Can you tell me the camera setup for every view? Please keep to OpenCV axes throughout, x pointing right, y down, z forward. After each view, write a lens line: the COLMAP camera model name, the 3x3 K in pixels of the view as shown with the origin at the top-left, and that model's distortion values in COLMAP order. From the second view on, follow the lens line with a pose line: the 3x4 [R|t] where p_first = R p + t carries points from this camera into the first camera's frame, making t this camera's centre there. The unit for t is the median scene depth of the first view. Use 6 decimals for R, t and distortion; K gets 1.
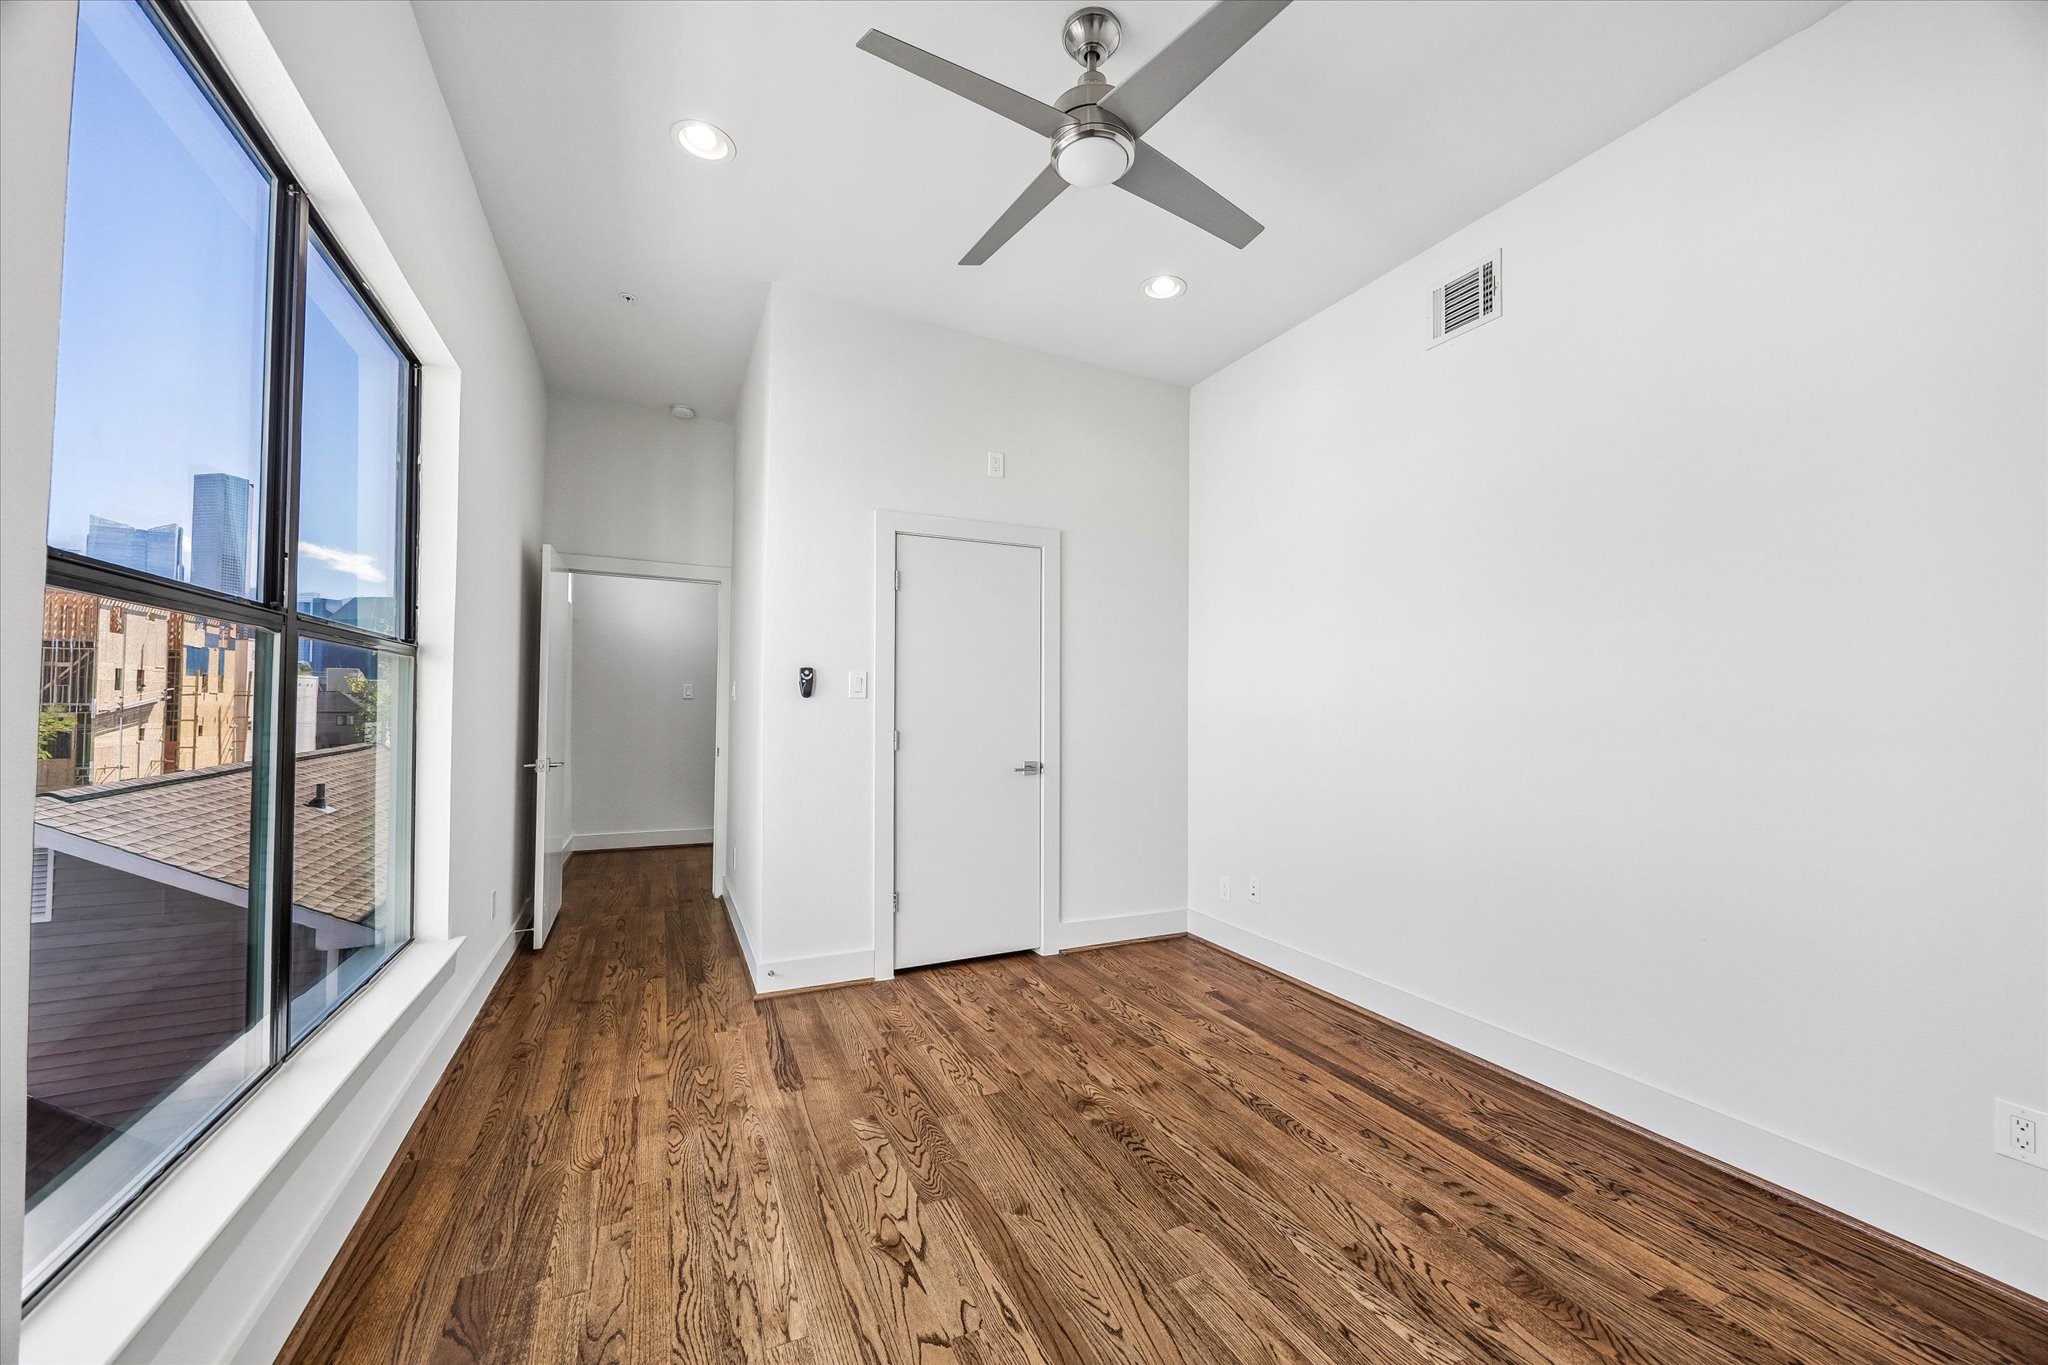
lens RADIAL K [[776.7, 0, 1031.5], [0, 776.7, 689.4], [0, 0, 1]] dist [-0.002396, 0.000269]
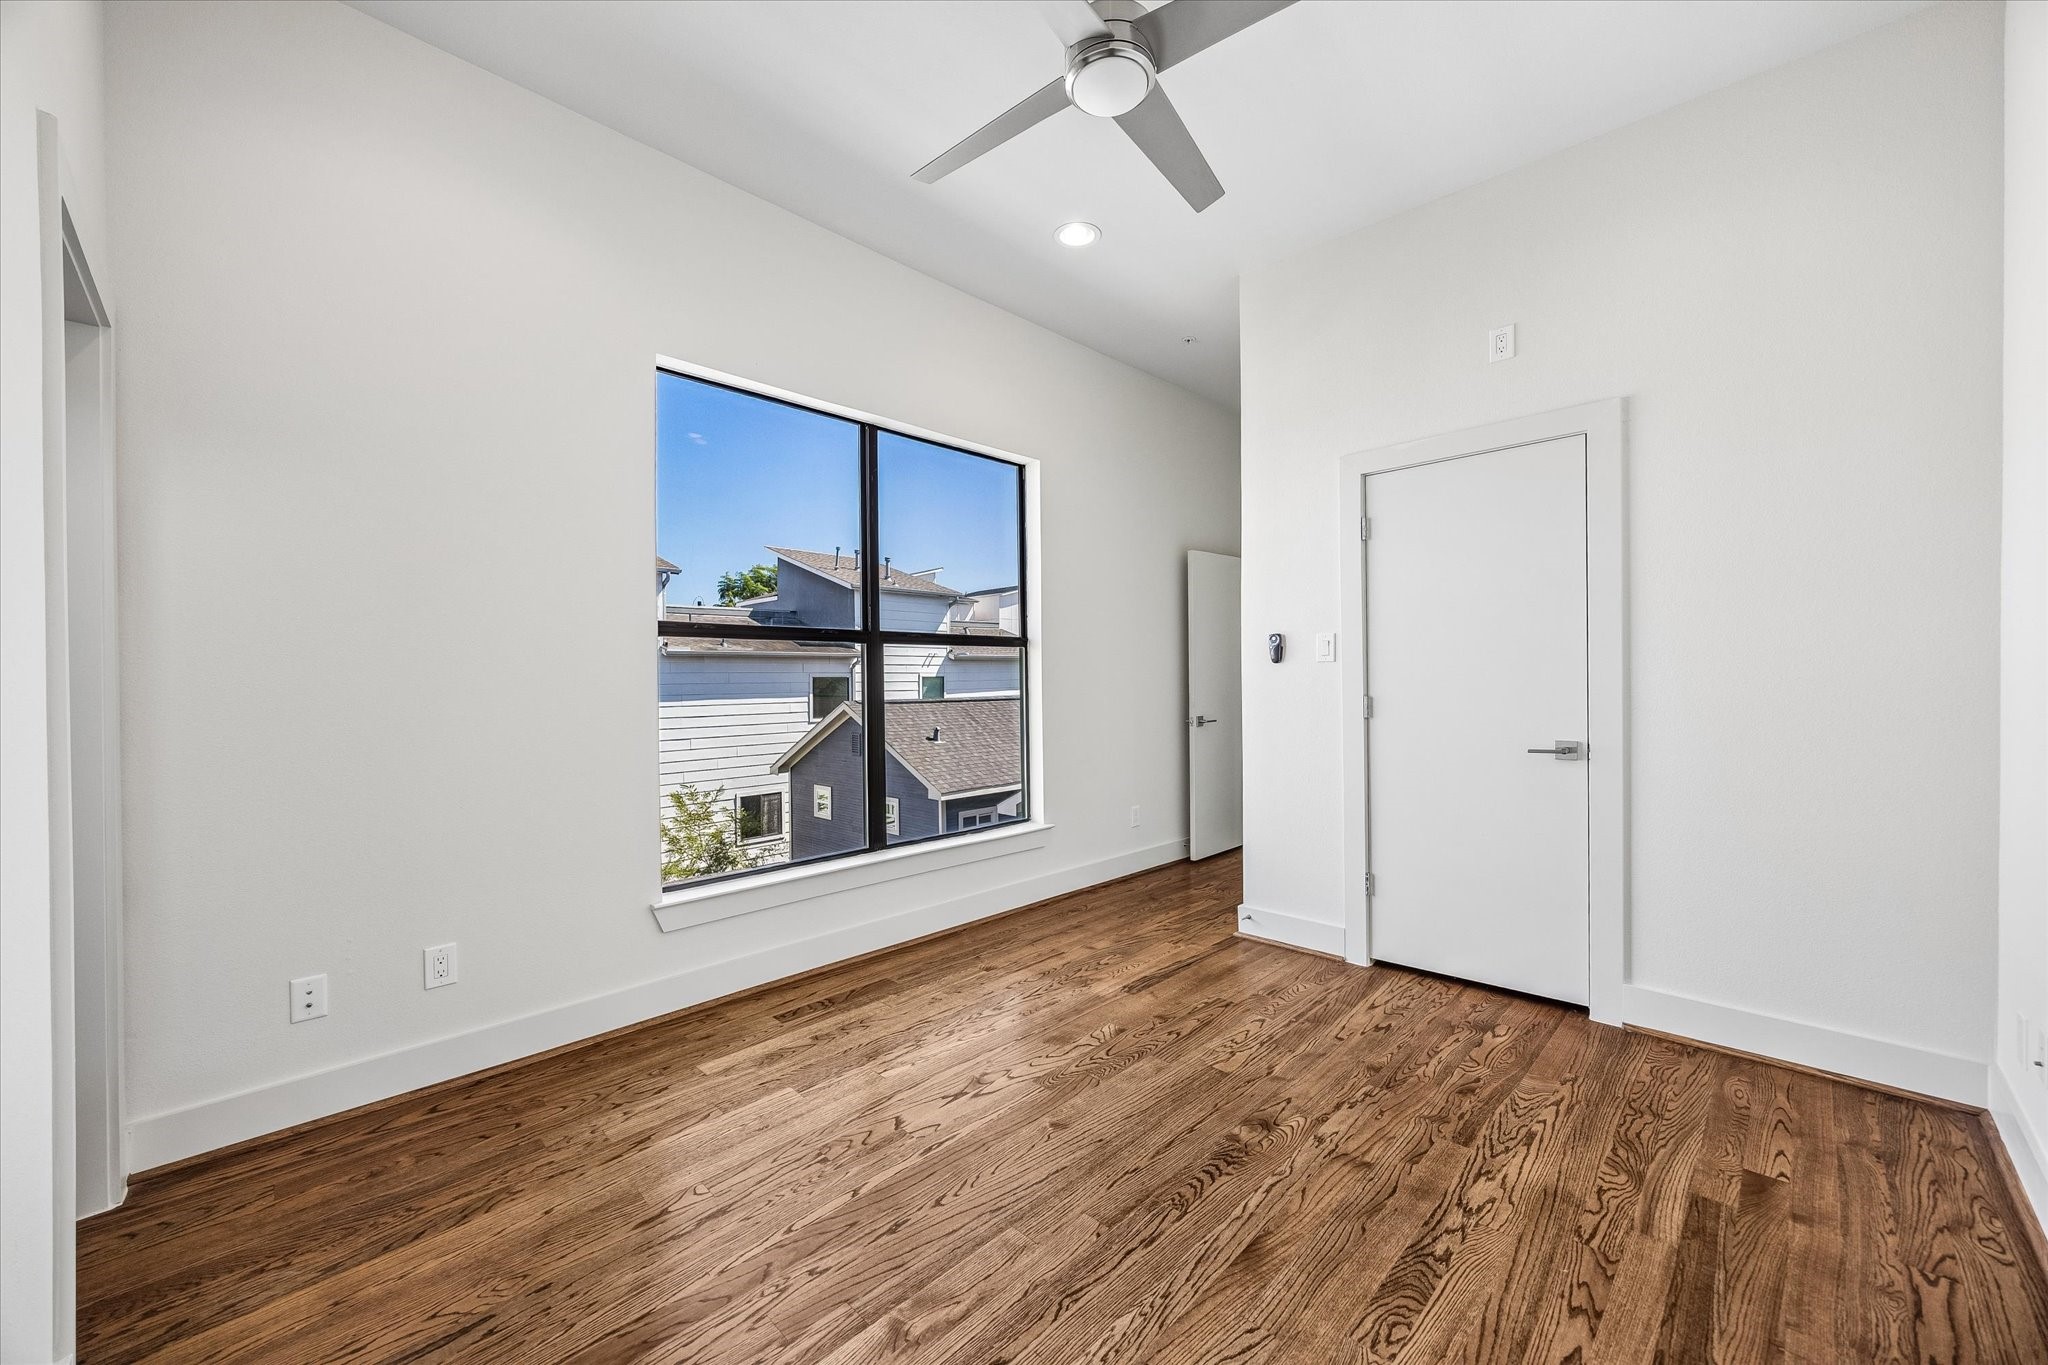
lens RADIAL K [[776.7, 0, 1034.0], [0, 776.7, 690.4], [0, 0, 1]] dist [-0.002396, 0.000269]
pose [[0.343120, -0.001088, -0.939291, 0.644527], [0.039221, 0.999144, 0.013170, 0.023212], [0.938472, -0.041359, 0.342869, 0.391603]]
